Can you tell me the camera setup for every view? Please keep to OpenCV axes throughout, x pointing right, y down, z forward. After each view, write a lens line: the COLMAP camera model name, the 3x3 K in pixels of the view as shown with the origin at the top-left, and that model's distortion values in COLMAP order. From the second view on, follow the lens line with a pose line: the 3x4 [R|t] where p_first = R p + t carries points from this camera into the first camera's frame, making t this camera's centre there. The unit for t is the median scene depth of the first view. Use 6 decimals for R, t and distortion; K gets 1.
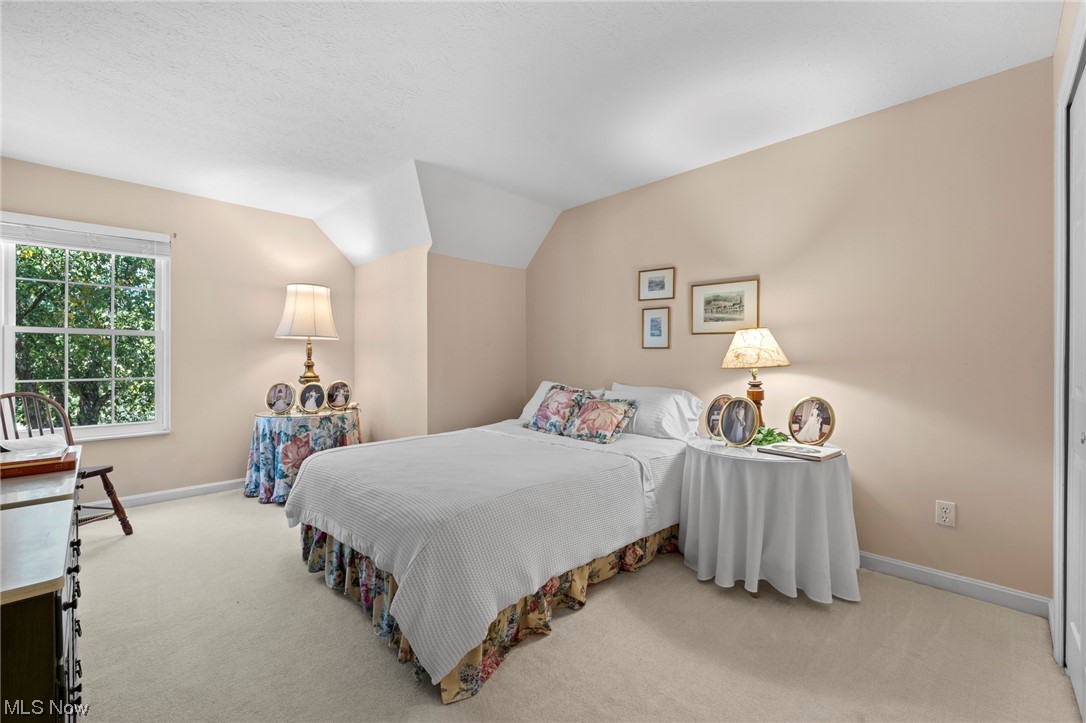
lens RADIAL K [[462.9, 0, 546.0], [0, 462.9, 351.1], [0, 0, 1]] dist [-0.000140, 0.000003]
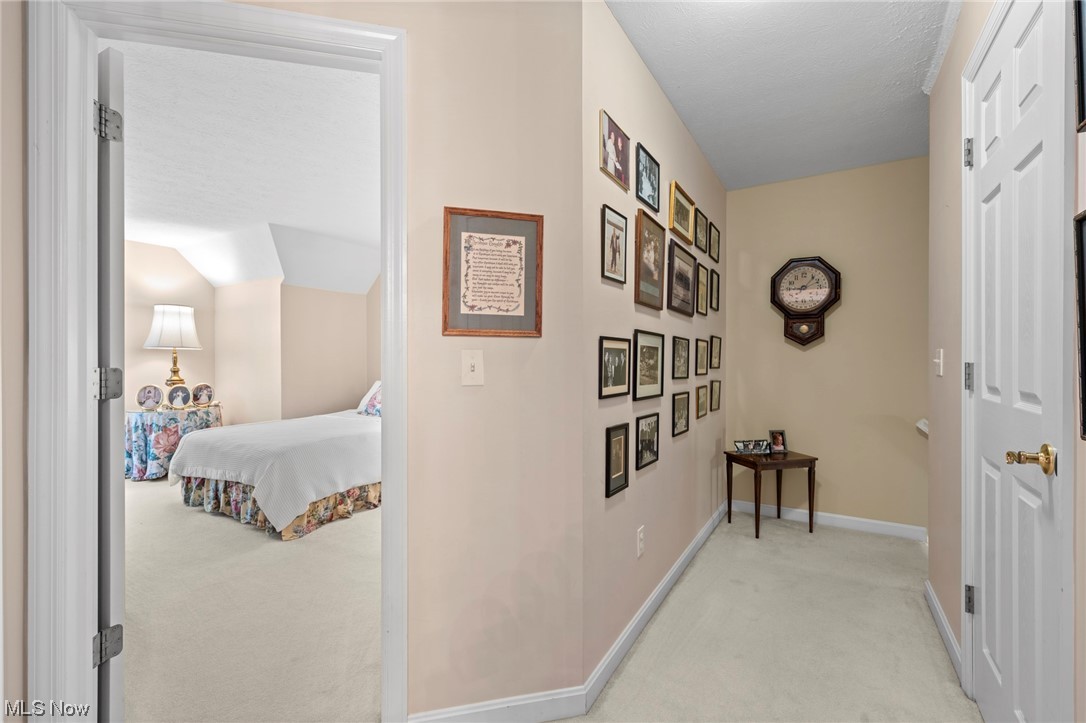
lens RADIAL K [[484.8, 0, 549.0], [0, 484.8, 358.1], [0, 0, 1]] dist [-0.000410, -0.000248]
pose [[0.972626, -0.003938, 0.232343, 0.166885], [0.002951, 0.999985, 0.004597, -0.006473], [-0.232358, -0.003786, 0.972623, -0.523061]]
